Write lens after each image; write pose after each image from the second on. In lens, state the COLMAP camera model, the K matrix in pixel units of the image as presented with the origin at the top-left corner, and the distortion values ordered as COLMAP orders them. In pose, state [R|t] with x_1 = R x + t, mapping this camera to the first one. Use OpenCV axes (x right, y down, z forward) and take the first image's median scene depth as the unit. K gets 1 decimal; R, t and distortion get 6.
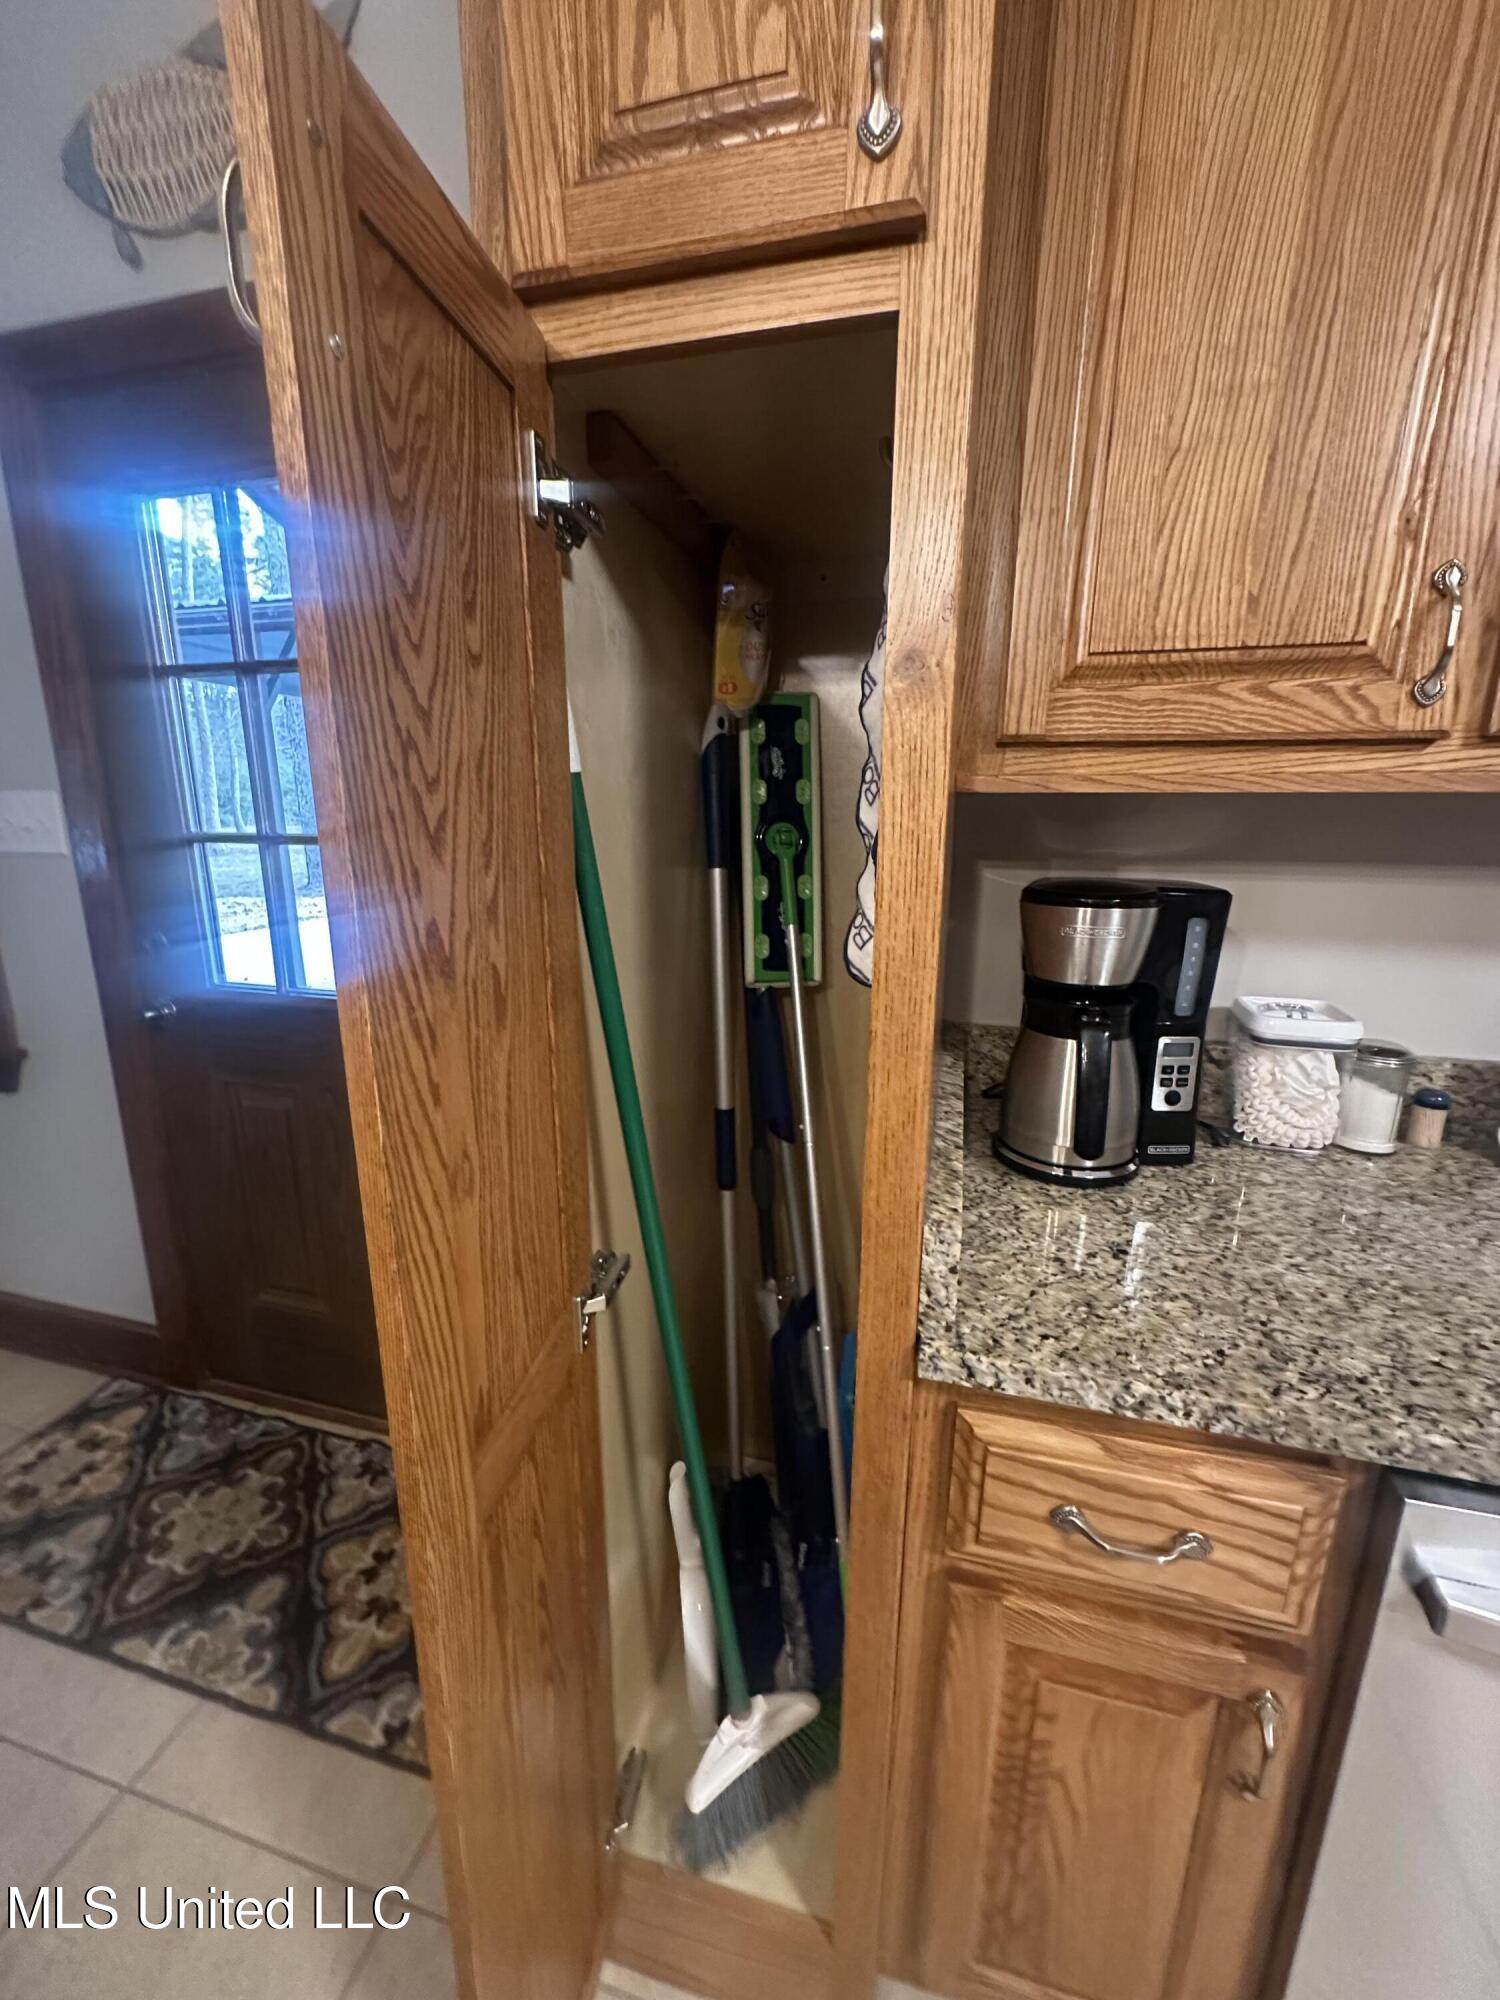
lens RADIAL K [[797.7, 0, 752.7], [0, 797.7, 999.3], [0, 0, 1]] dist [-0.001187, -0.000511]
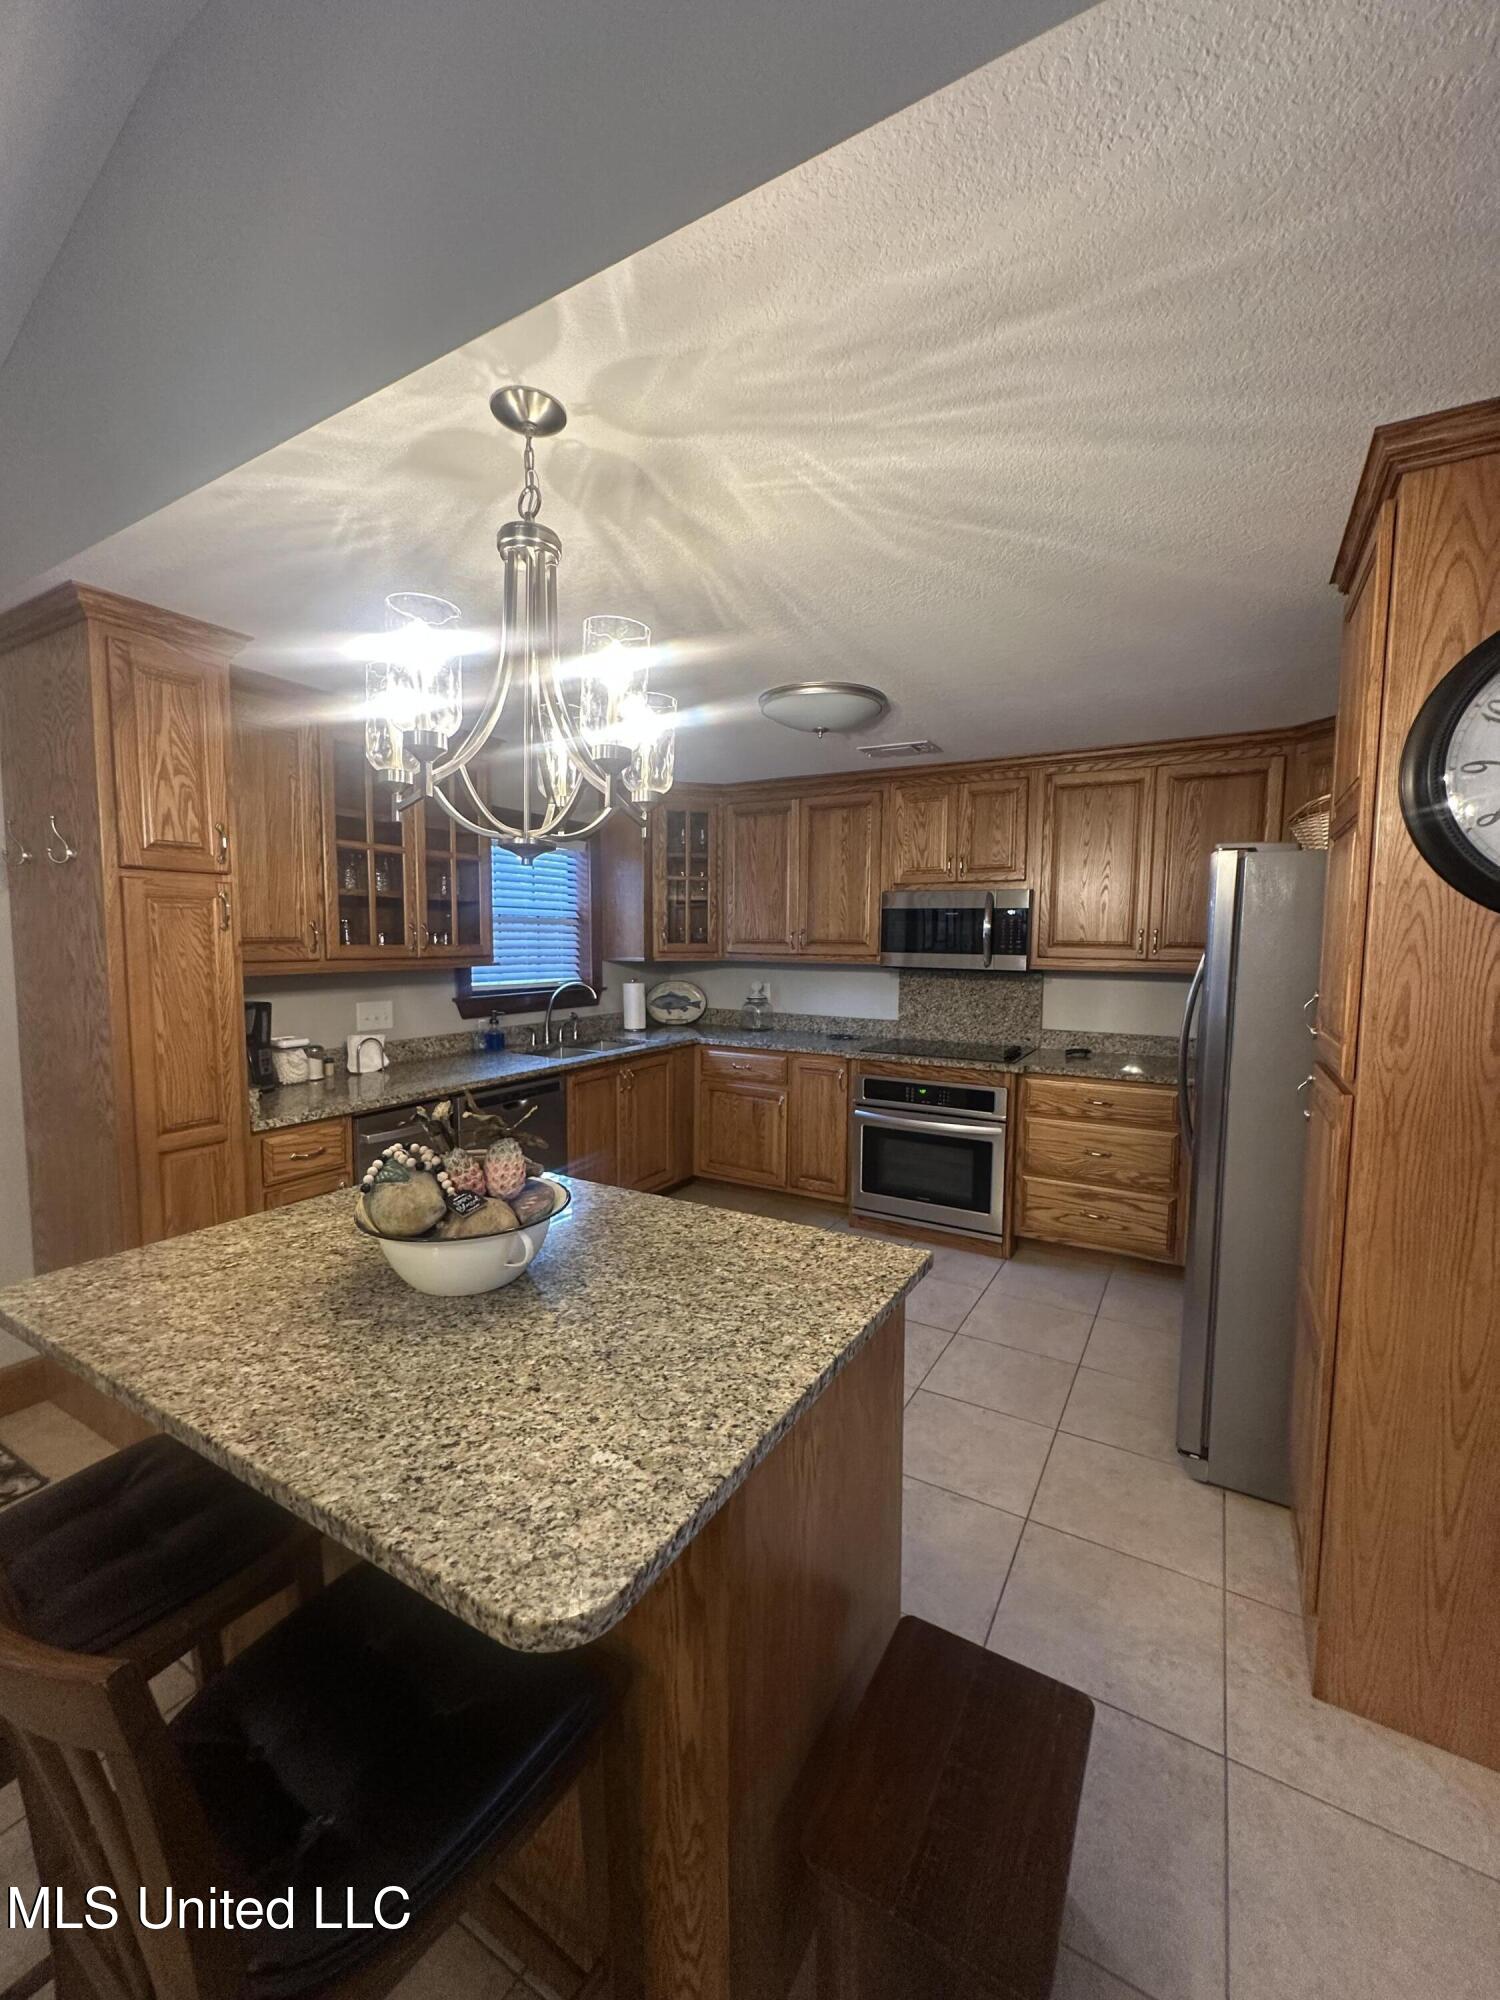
lens RADIAL K [[797.7, 0, 753.5], [0, 797.7, 998.5], [0, 0, 1]] dist [-0.001187, -0.000511]
pose [[0.256995, -0.082410, 0.962893, -2.481892], [0.233400, 0.972156, 0.020909, 0.300109], [-0.937805, 0.219366, 0.269074, -2.124402]]
